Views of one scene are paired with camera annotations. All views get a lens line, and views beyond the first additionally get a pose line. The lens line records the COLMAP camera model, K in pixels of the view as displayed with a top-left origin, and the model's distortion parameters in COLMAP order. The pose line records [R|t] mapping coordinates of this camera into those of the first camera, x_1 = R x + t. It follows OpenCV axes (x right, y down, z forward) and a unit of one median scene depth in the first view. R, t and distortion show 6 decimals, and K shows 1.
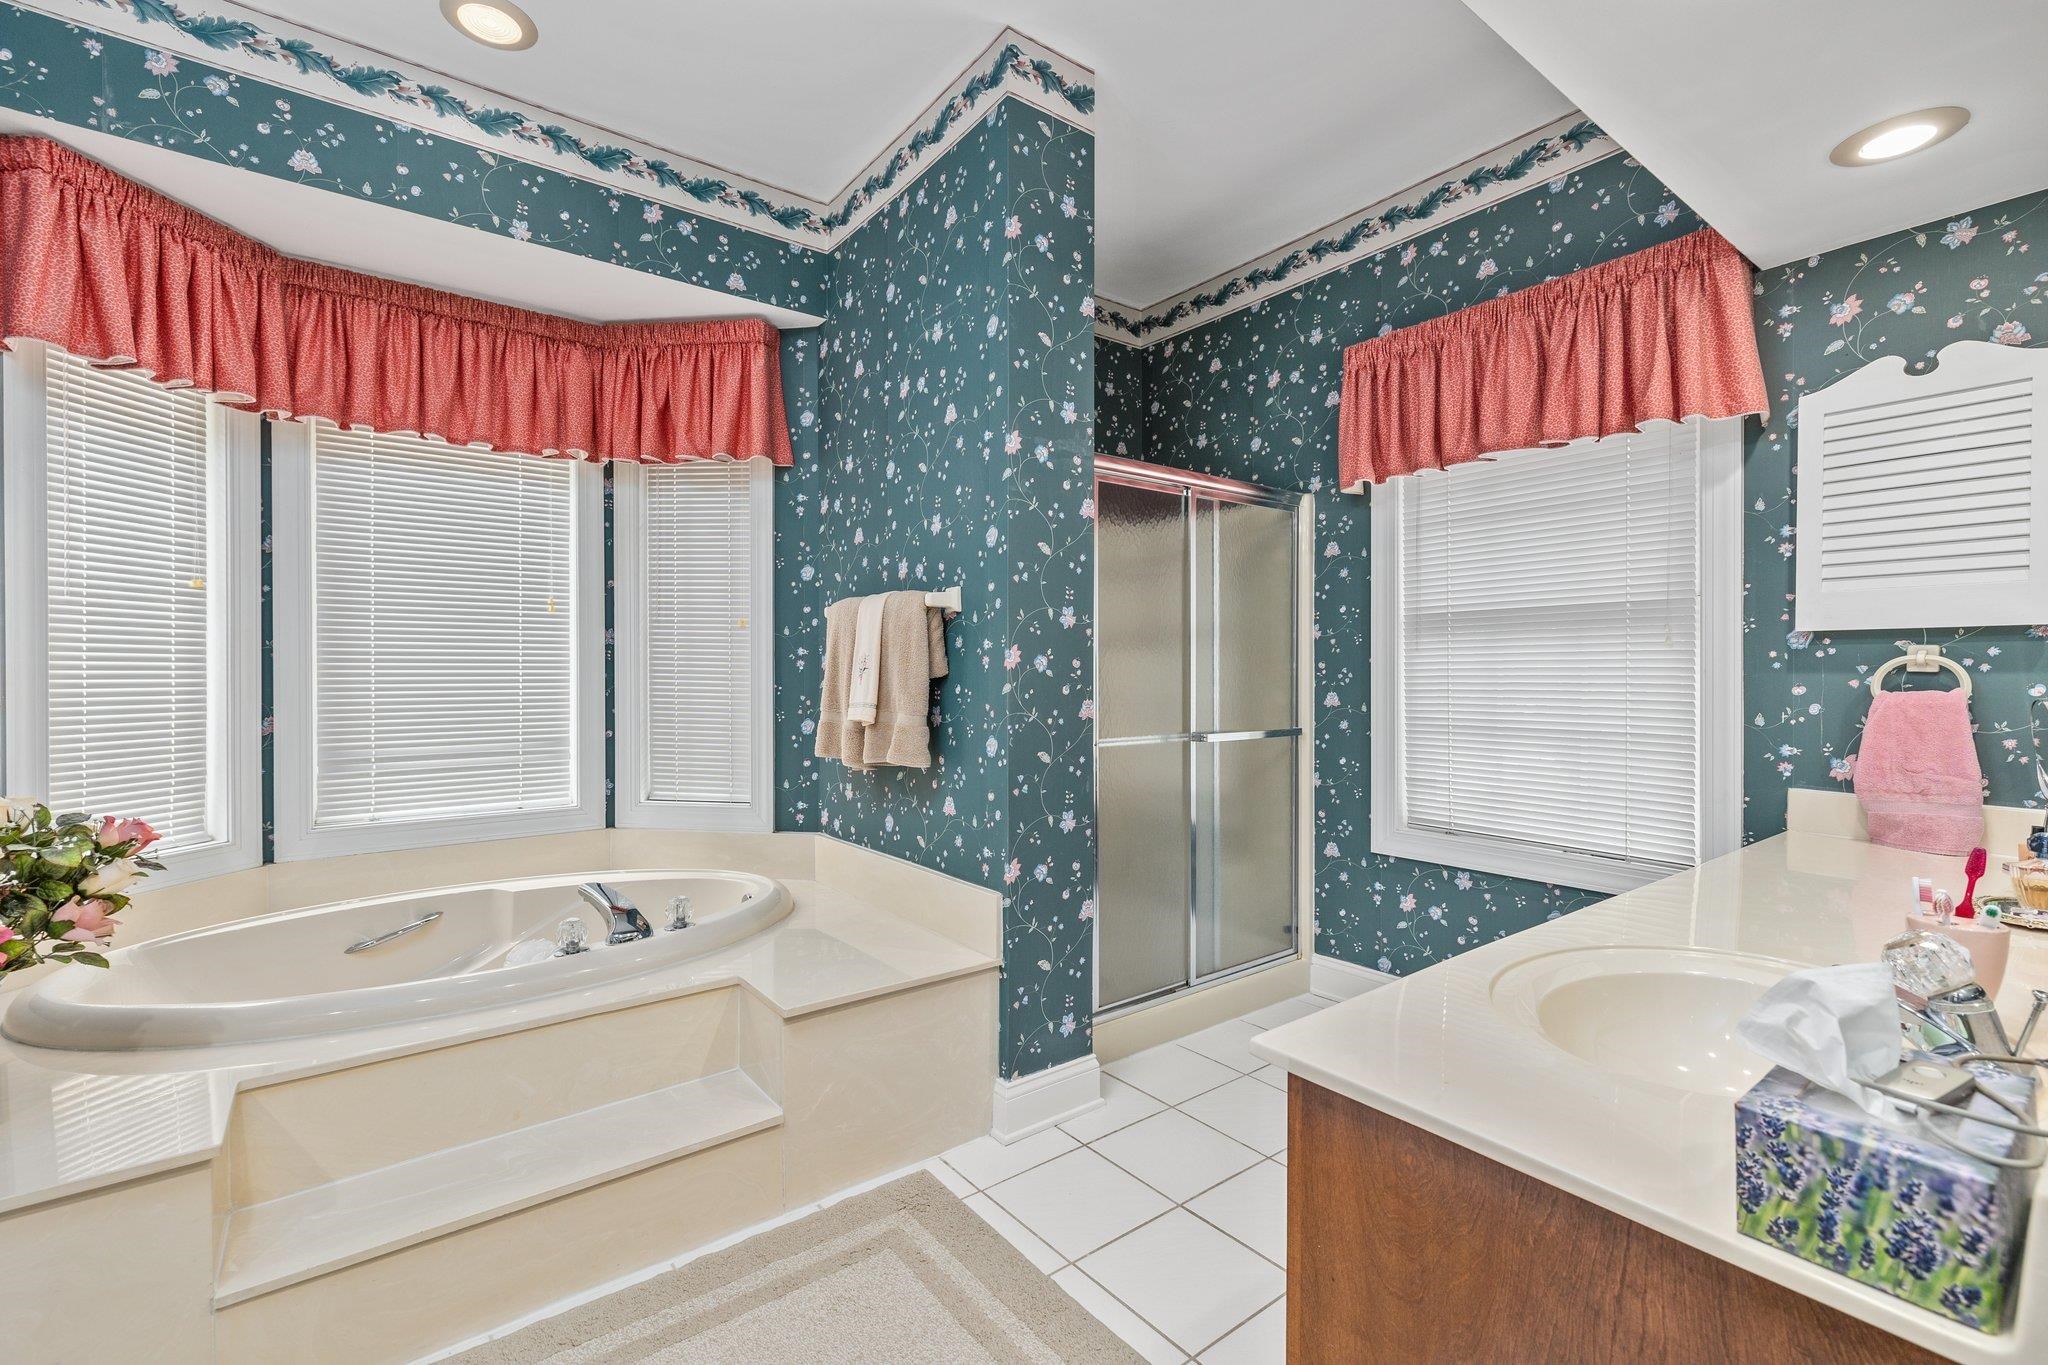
lens RADIAL K [[901.8, 0, 1020.5], [0, 901.8, 673.2], [0, 0, 1]] dist [0.001426, -0.000103]
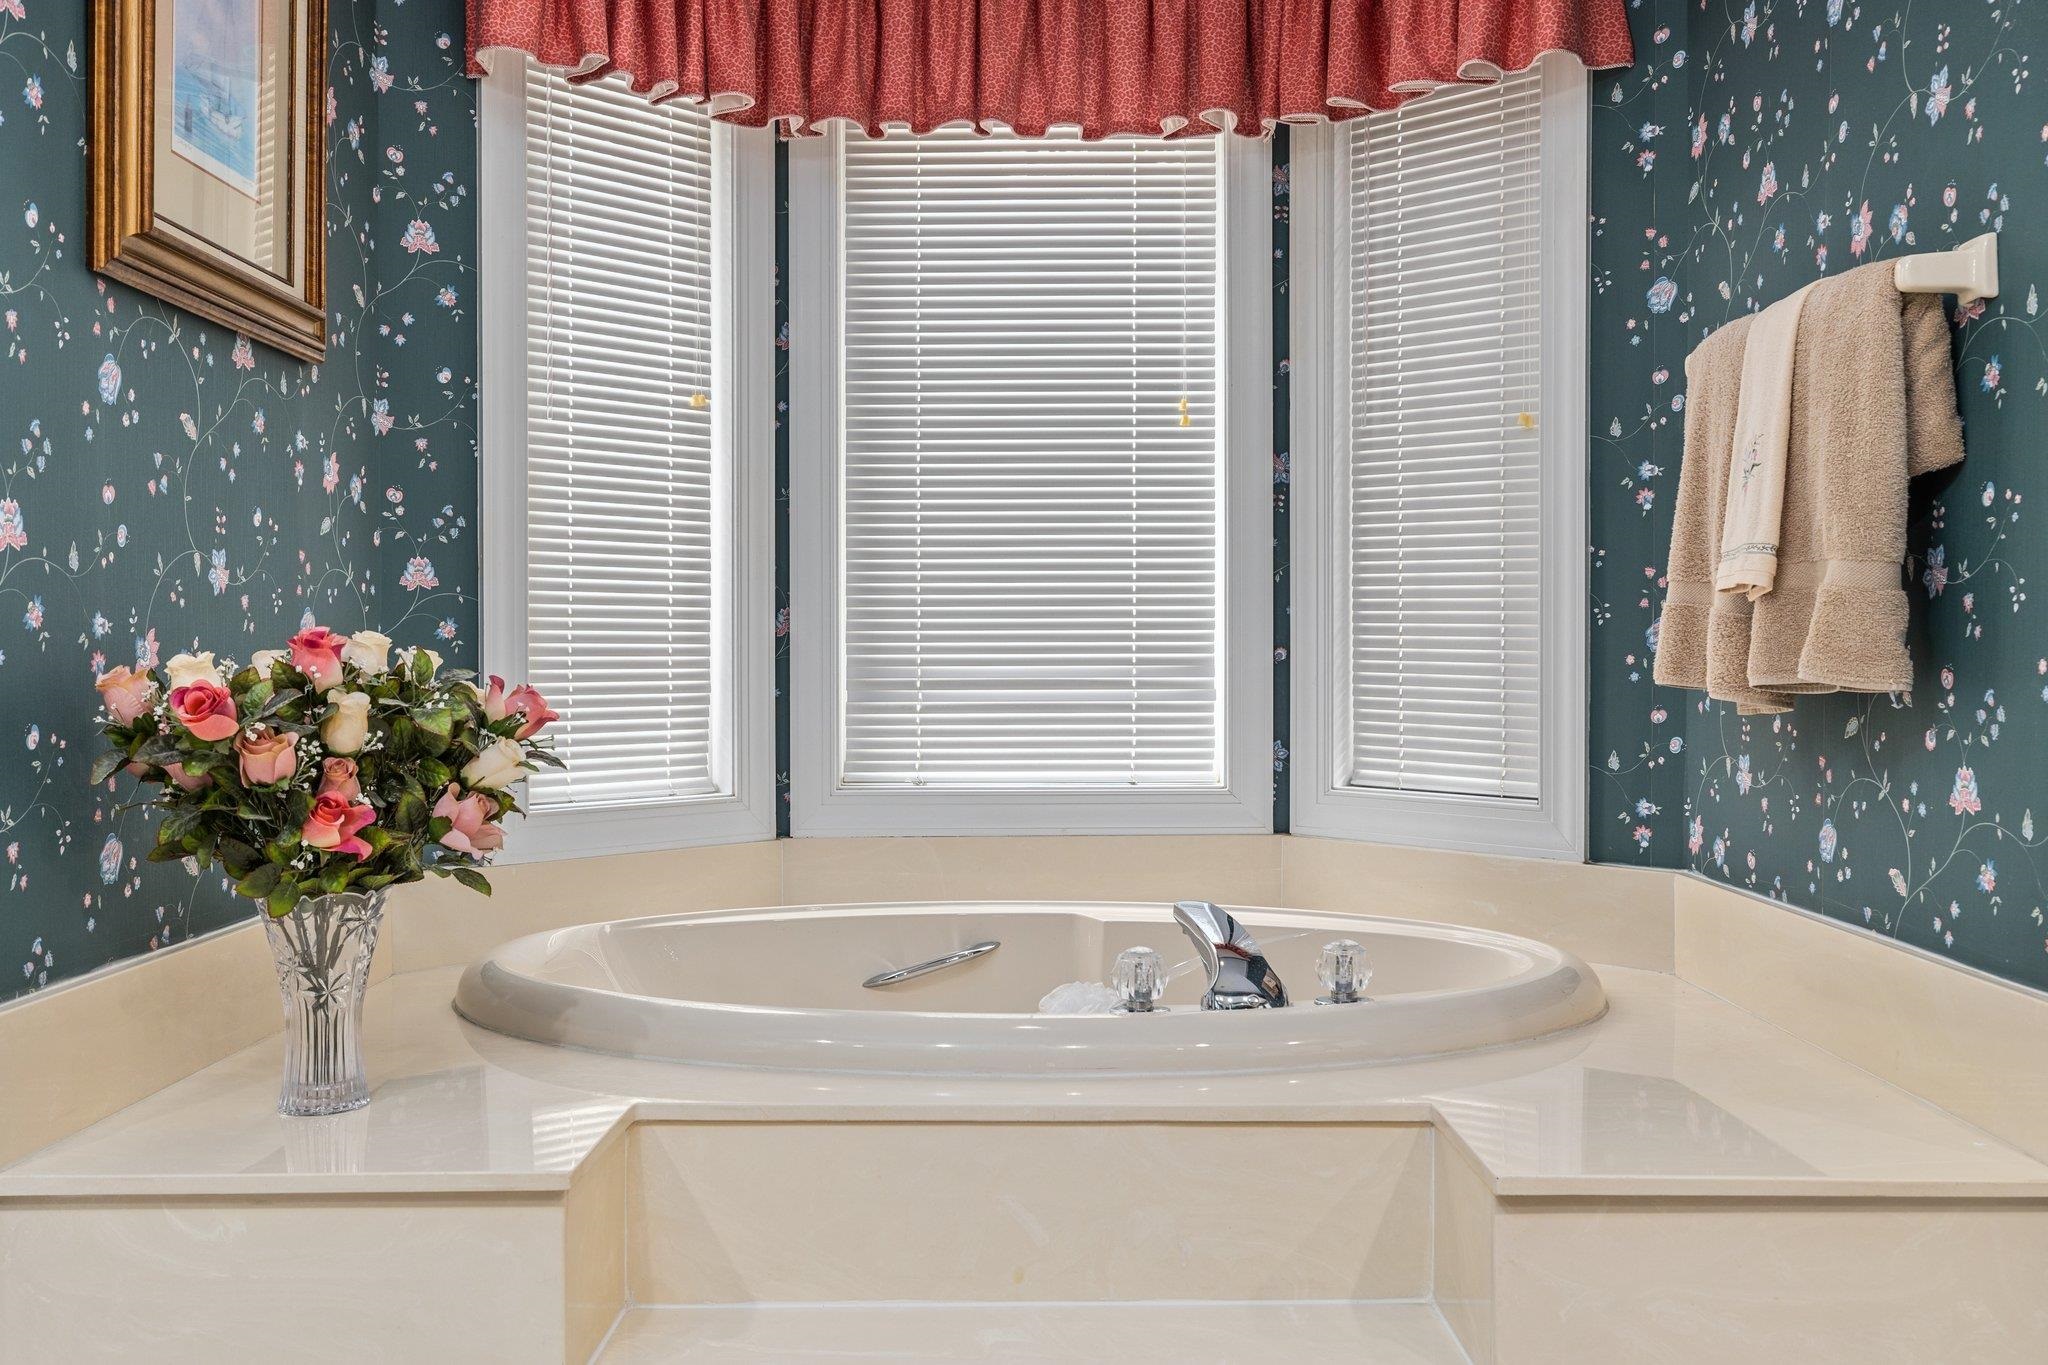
lens RADIAL K [[1780.9, 0, 1024.0], [0, 1780.9, 682.5], [0, 0, 1]] dist [0.005796, 0.005918]
pose [[0.785439, 0.007106, -0.618899, 0.078721], [-0.002842, 0.999965, 0.007875, 0.089562], [0.618933, -0.004426, 0.785431, 0.113990]]
